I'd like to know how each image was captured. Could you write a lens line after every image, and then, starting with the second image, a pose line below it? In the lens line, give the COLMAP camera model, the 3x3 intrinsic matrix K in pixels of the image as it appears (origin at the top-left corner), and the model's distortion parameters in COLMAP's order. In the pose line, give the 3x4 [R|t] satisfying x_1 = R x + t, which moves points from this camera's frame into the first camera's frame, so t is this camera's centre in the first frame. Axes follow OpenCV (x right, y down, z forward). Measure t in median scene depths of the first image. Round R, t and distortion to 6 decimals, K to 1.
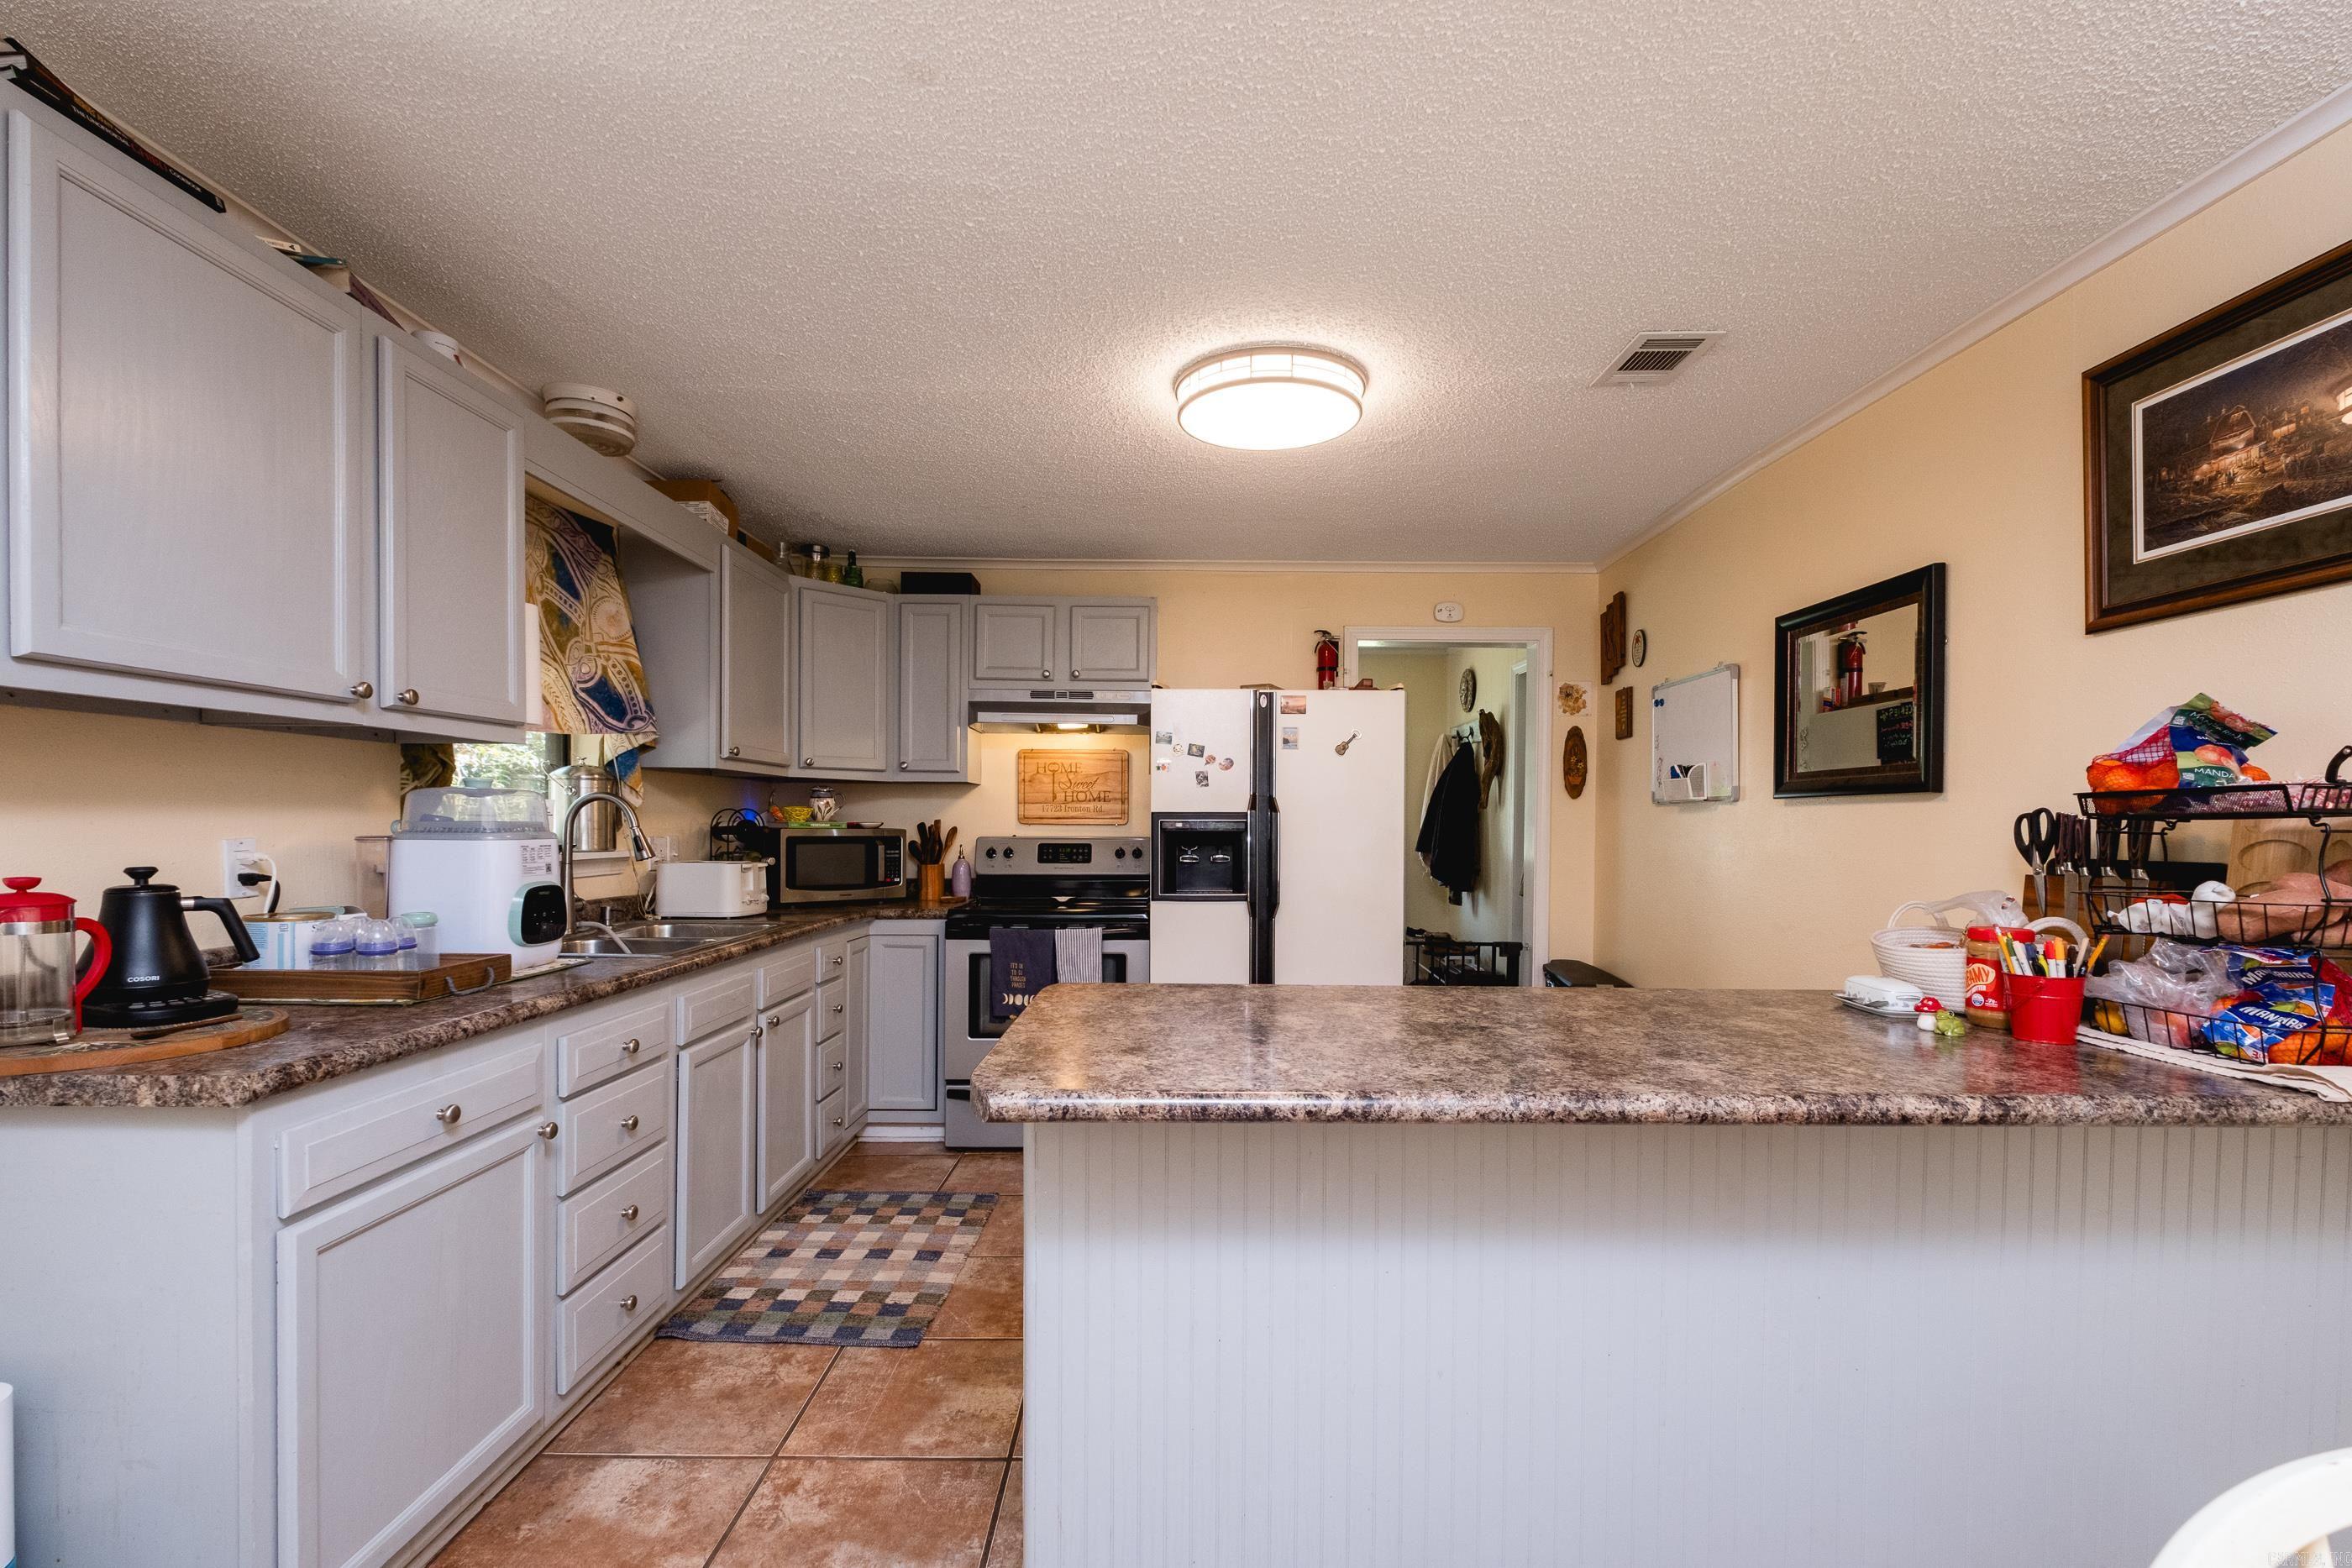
lens RADIAL K [[1025.8, 0, 1182.8], [0, 1025.8, 839.8], [0, 0, 1]] dist [0.001331, -0.000205]
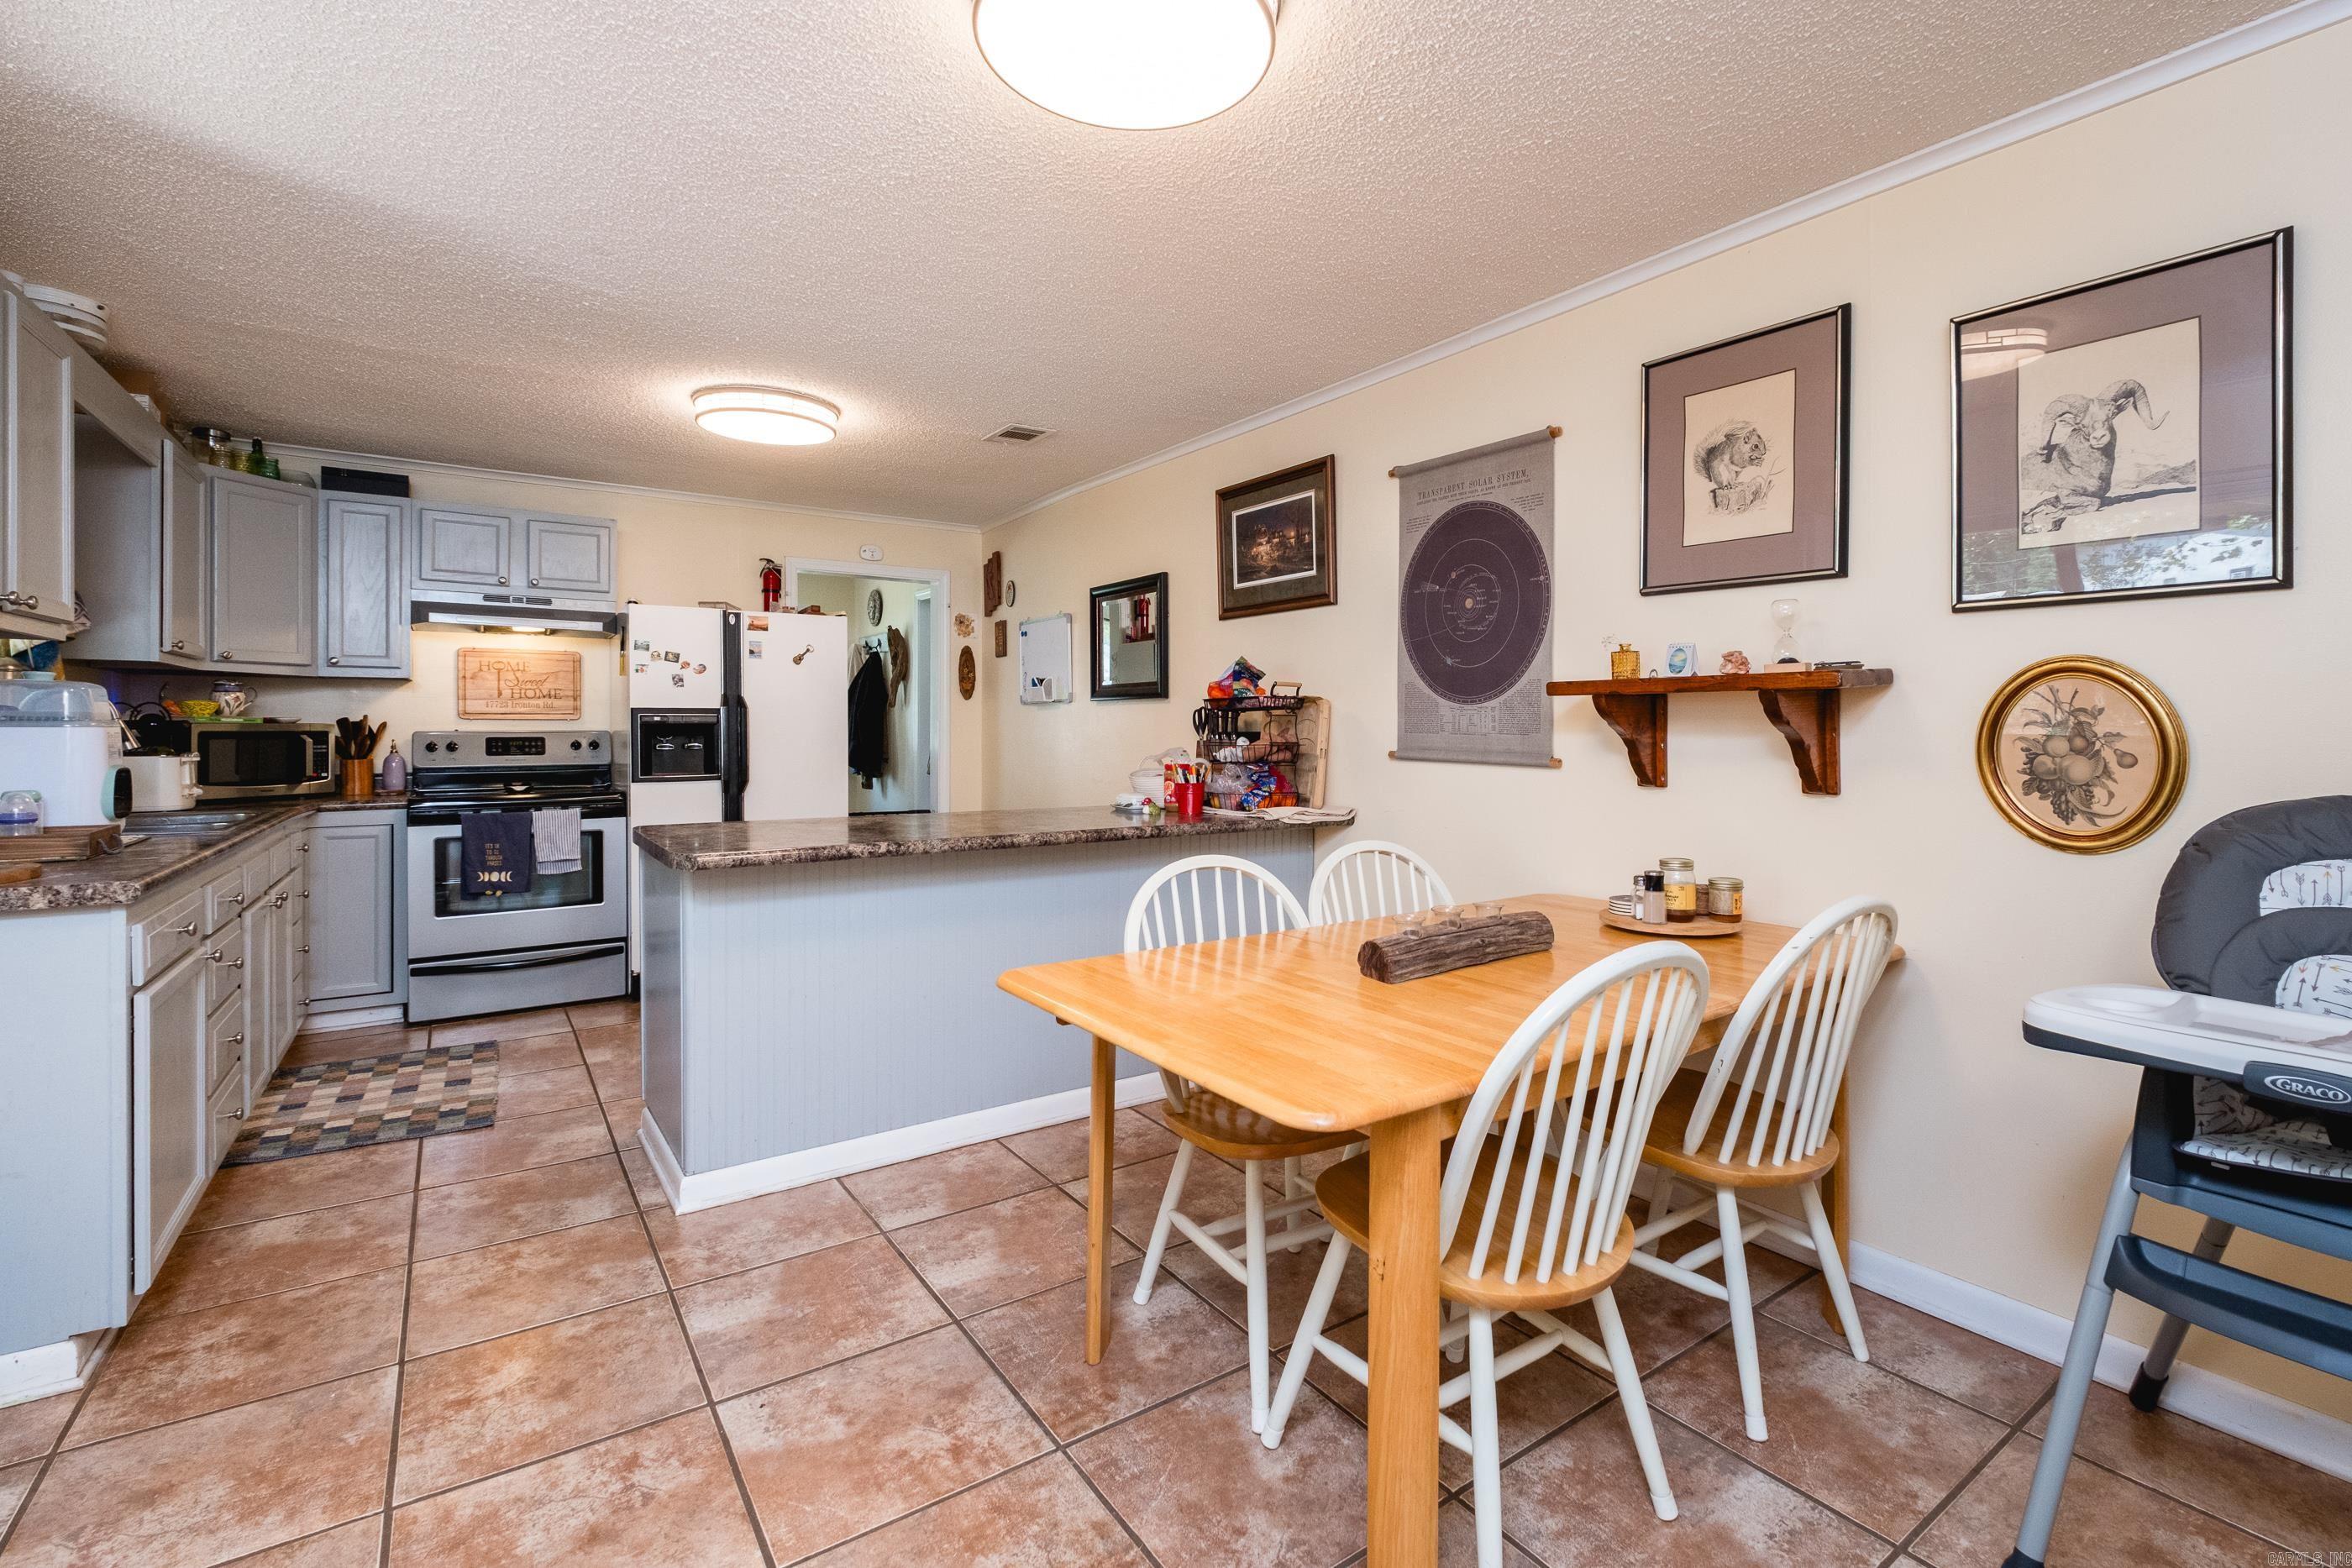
lens RADIAL K [[1055.6, 0, 1210.2], [0, 1055.6, 732.9], [0, 0, 1]] dist [0.001143, -0.000102]
pose [[0.820823, -0.008697, 0.571116, -0.171045], [0.013391, 0.999902, -0.004019, 0.015242], [-0.571026, 0.010947, 0.820859, -0.368636]]
